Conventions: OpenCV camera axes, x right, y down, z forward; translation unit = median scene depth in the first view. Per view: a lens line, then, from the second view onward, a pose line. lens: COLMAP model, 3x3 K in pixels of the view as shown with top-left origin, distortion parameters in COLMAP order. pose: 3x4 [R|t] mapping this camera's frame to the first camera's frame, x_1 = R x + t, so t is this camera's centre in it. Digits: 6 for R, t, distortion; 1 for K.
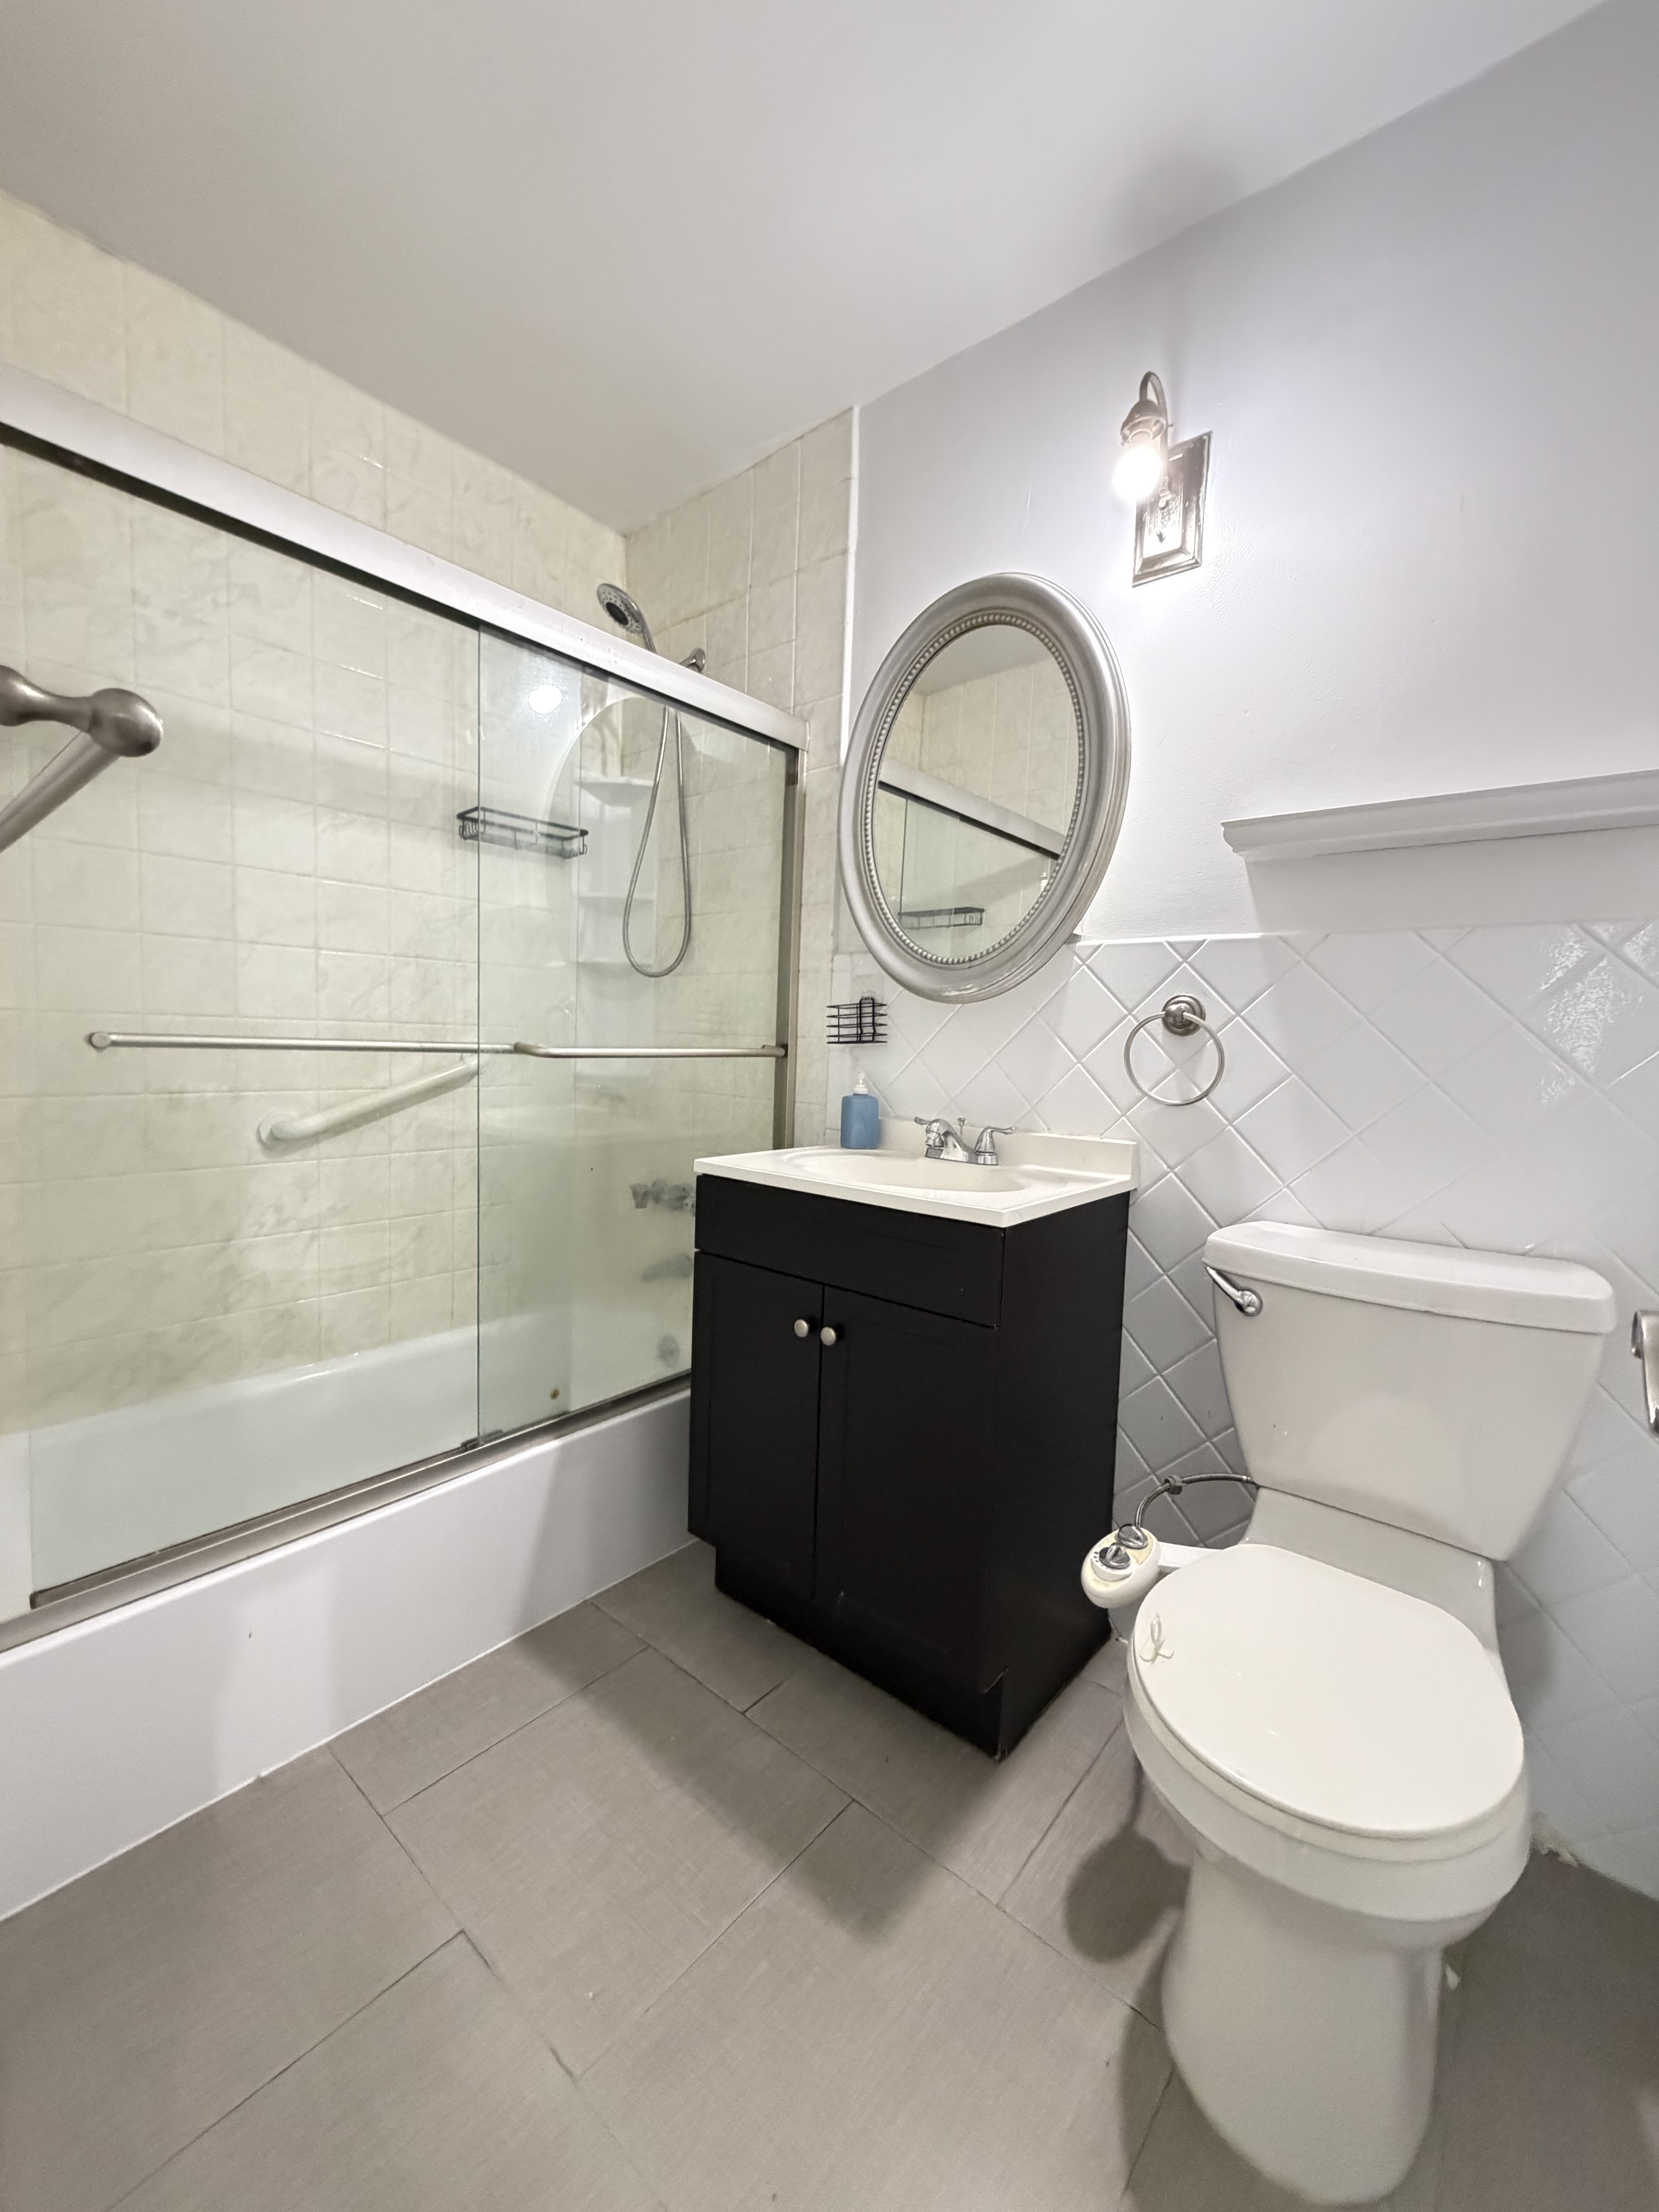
lens RADIAL K [[892.1, 0, 829.5], [0, 892.1, 1096.1], [0, 0, 1]] dist [0.001775, -0.000543]
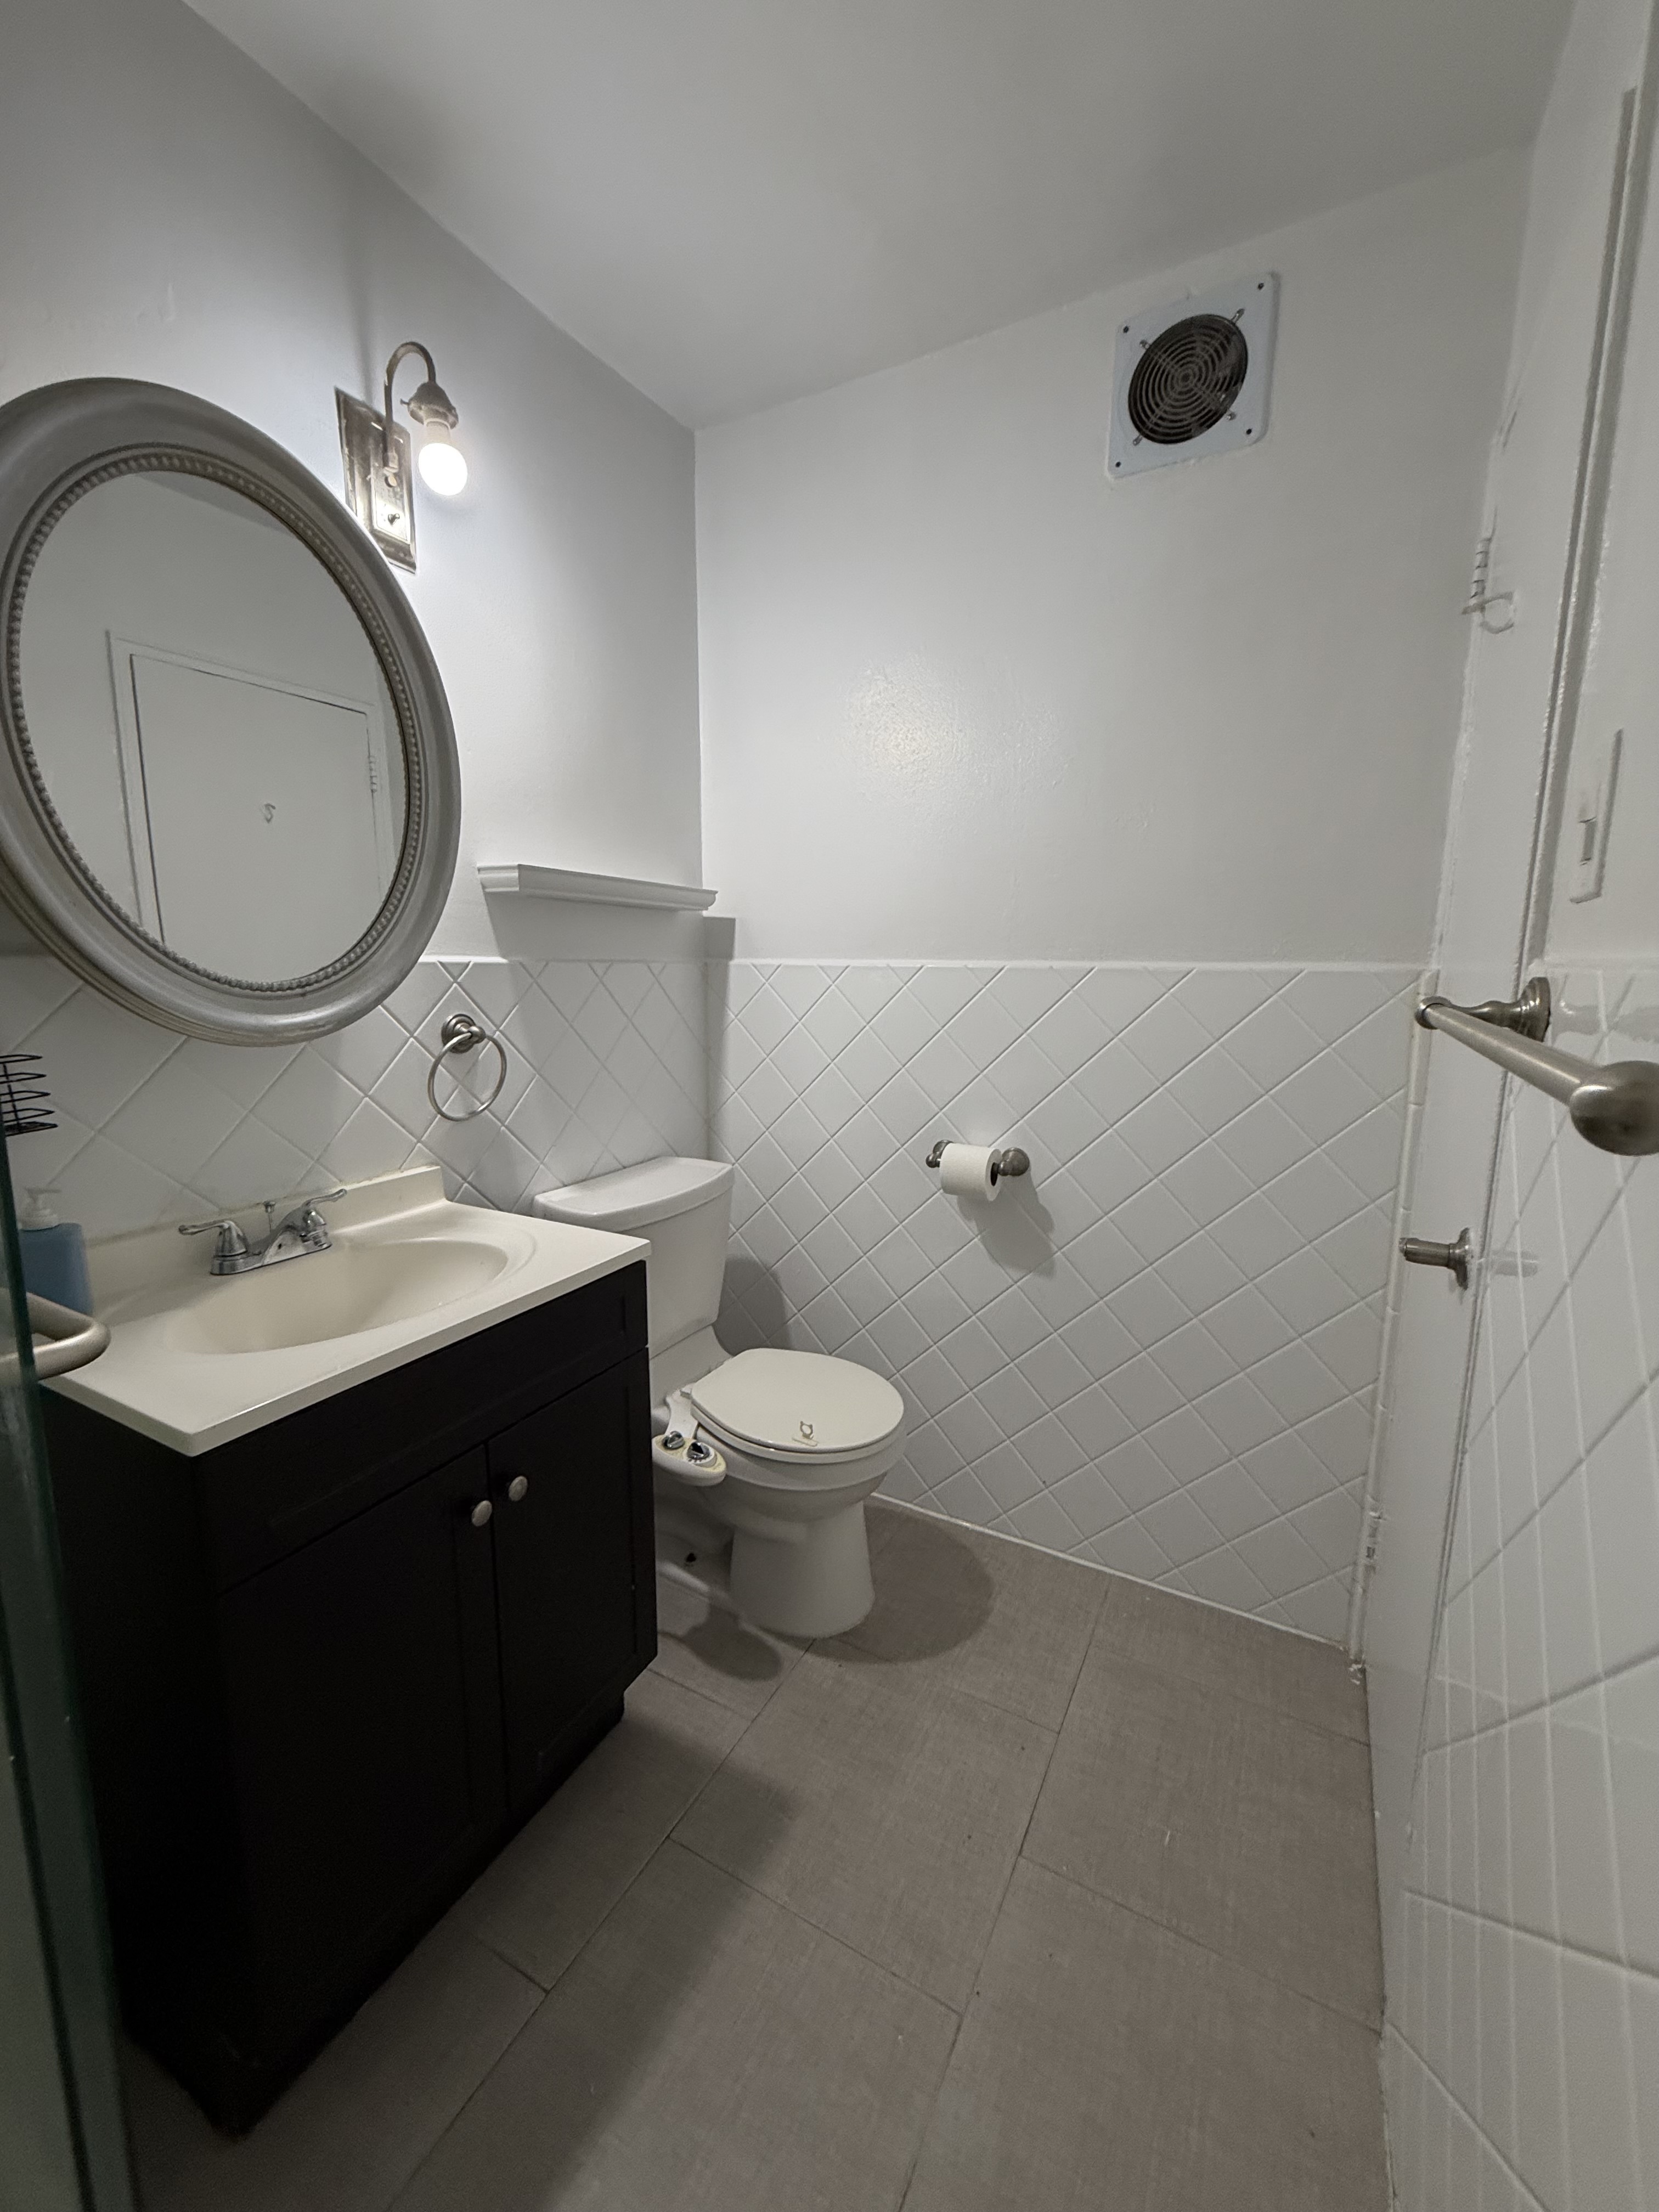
lens RADIAL K [[892.1, 0, 829.5], [0, 892.1, 1096.1], [0, 0, 1]] dist [0.001775, -0.000543]
pose [[-0.211641, -0.178834, 0.960847, -0.784973], [0.046247, 0.980183, 0.192620, -0.221580], [-0.976253, 0.085203, -0.199176, 0.876866]]
